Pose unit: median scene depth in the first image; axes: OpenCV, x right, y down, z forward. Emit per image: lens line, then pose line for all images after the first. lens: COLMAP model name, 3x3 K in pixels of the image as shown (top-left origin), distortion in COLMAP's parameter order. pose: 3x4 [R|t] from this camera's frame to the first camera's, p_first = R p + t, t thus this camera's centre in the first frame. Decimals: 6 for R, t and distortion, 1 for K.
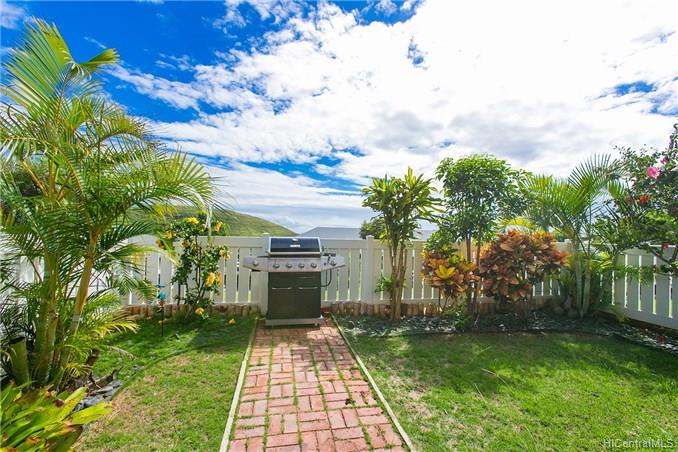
lens RADIAL K [[299.9, 0, 339.2], [0, 299.9, 226.8], [0, 0, 1]] dist [-0.001018, 0.000331]
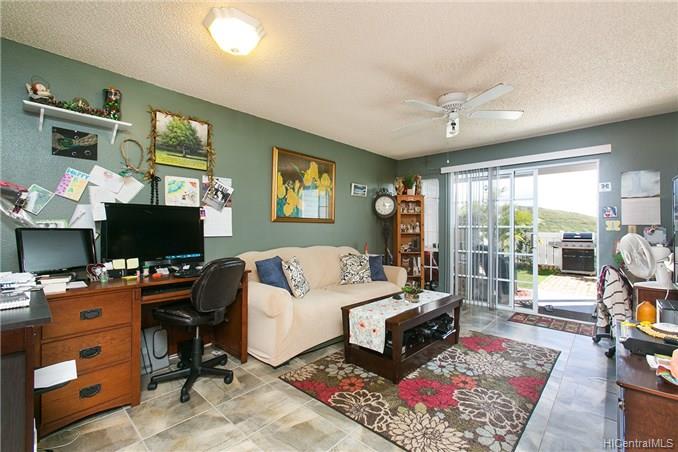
lens RADIAL K [[299.9, 0, 338.5], [0, 299.9, 225.0], [0, 0, 1]] dist [-0.001018, 0.000331]
pose [[0.610814, -0.015365, -0.791625, 0.498496], [0.007405, 0.999879, -0.013694, -0.002033], [0.791740, 0.002503, 0.610854, -1.623946]]
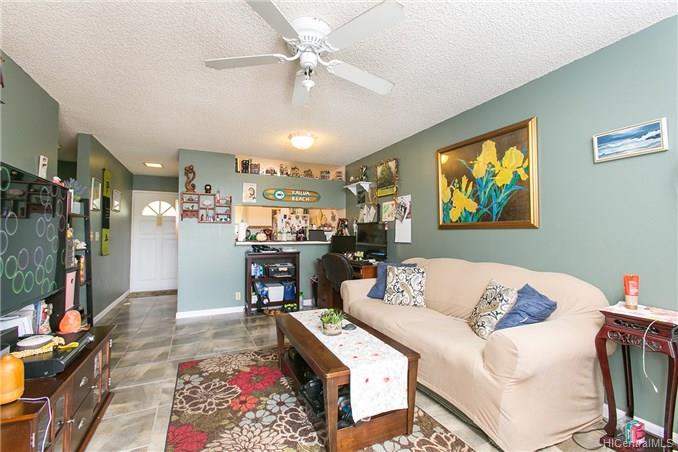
lens RADIAL K [[299.9, 0, 338.4], [0, 299.9, 227.1], [0, 0, 1]] dist [-0.001018, 0.000331]
pose [[-0.963557, -0.018295, -0.266877, -0.289273], [-0.010491, 0.999475, -0.030639, -0.004482], [0.267297, -0.026723, -0.963244, 1.046935]]
